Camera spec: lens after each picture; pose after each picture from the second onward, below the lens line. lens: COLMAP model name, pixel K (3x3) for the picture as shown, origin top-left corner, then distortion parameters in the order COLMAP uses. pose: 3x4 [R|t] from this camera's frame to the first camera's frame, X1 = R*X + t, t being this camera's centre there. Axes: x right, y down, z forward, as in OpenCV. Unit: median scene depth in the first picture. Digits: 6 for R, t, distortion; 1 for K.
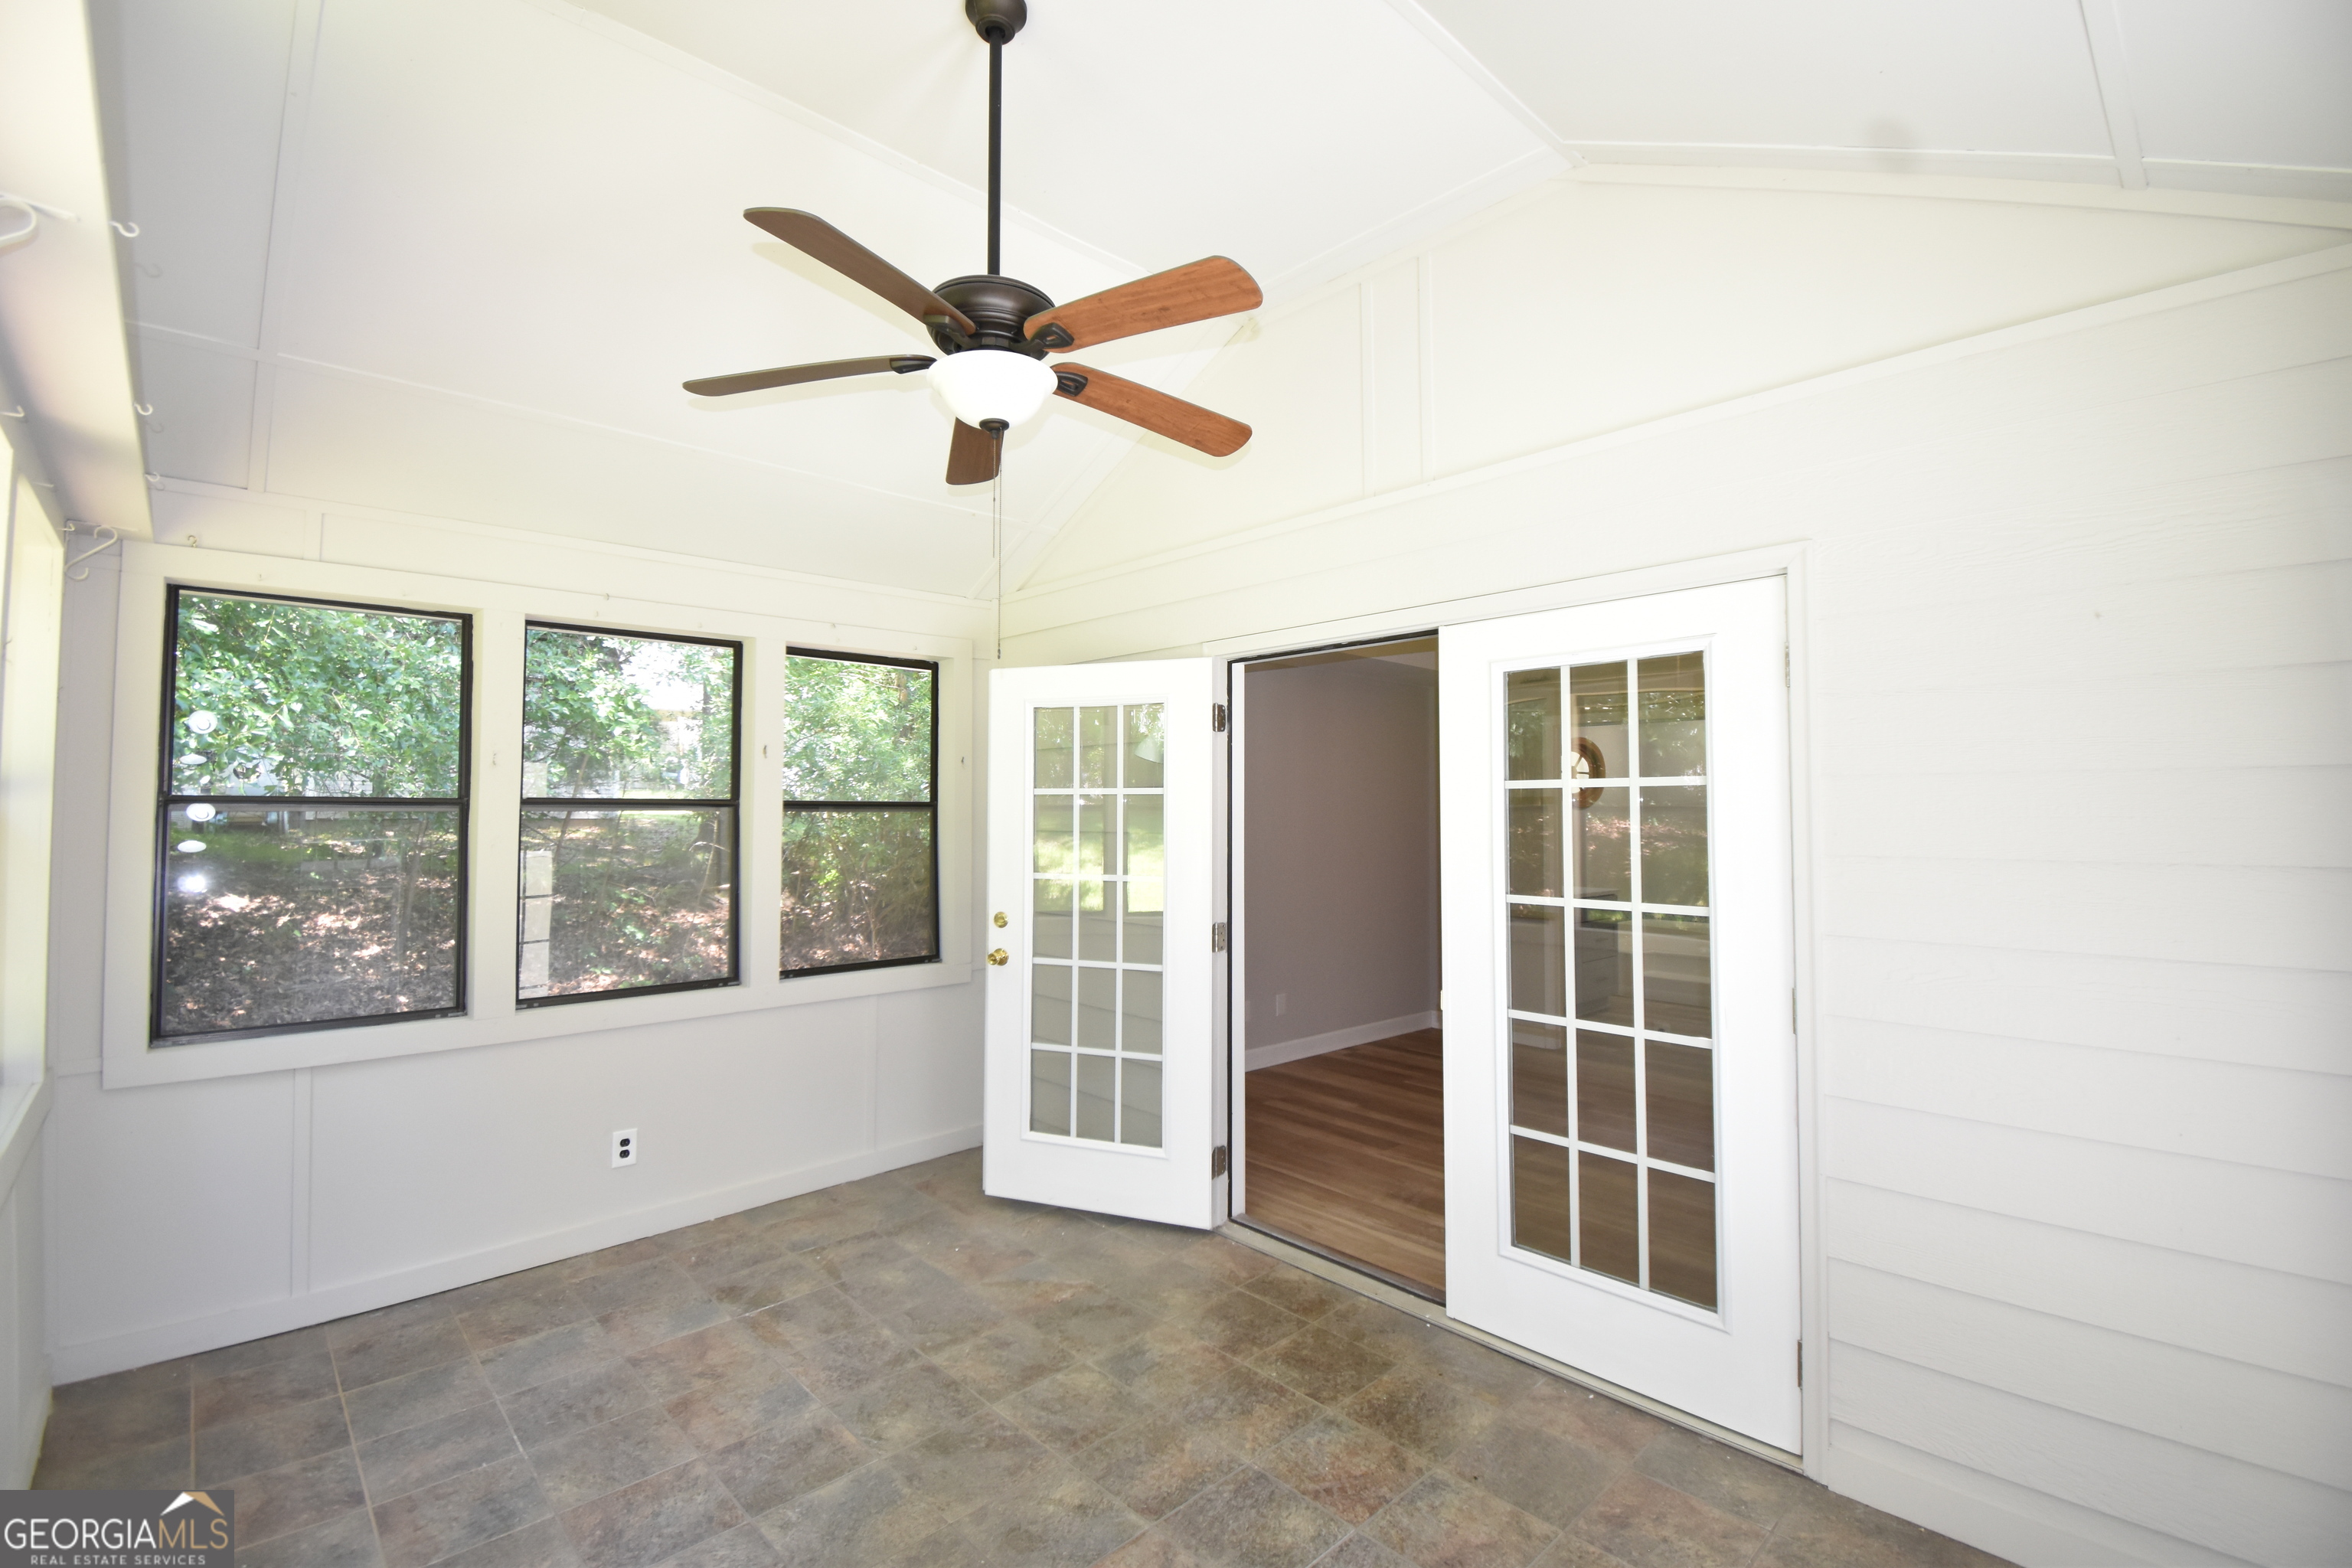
lens RADIAL K [[1032.9, 0, 1167.6], [0, 1032.9, 773.8], [0, 0, 1]] dist [0.020340, -0.027770]
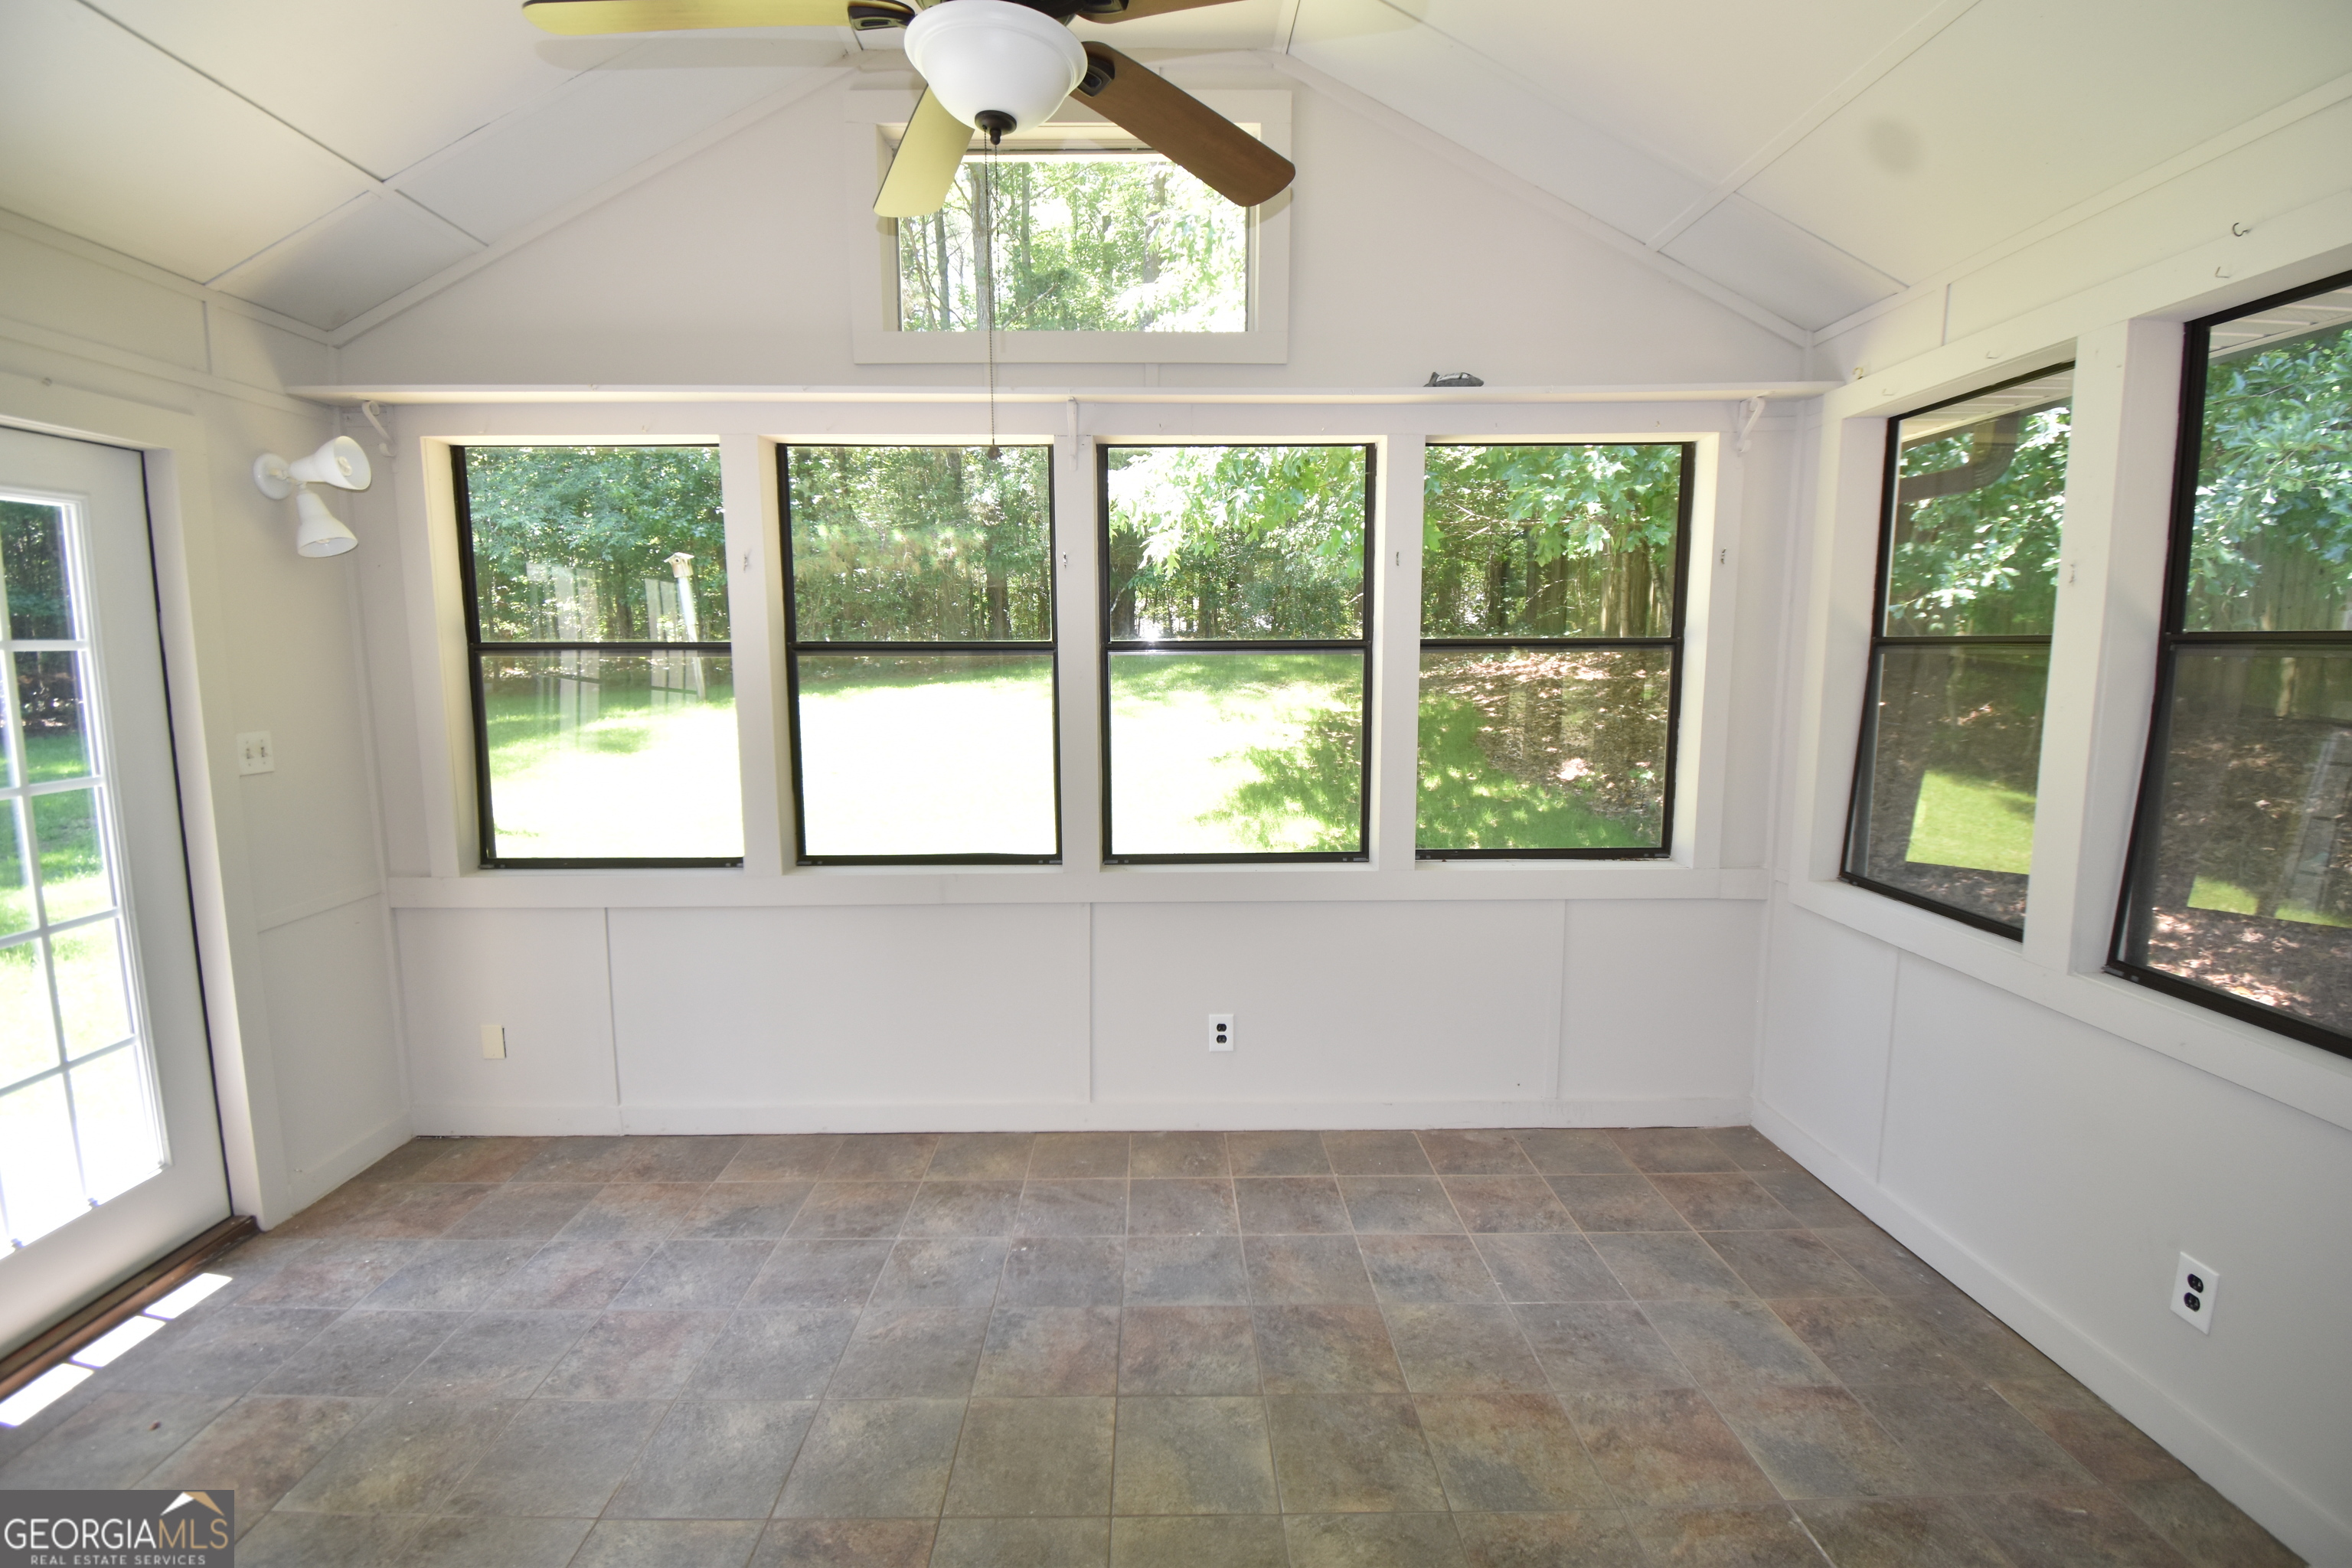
lens RADIAL K [[1032.9, 0, 1167.6], [0, 1032.9, 773.8], [0, 0, 1]] dist [0.020340, -0.027770]
pose [[-0.680823, 0.083603, -0.727661, 0.257413], [0.030587, 0.995843, 0.085798, 0.049968], [0.731809, 0.036156, -0.680550, 1.296699]]
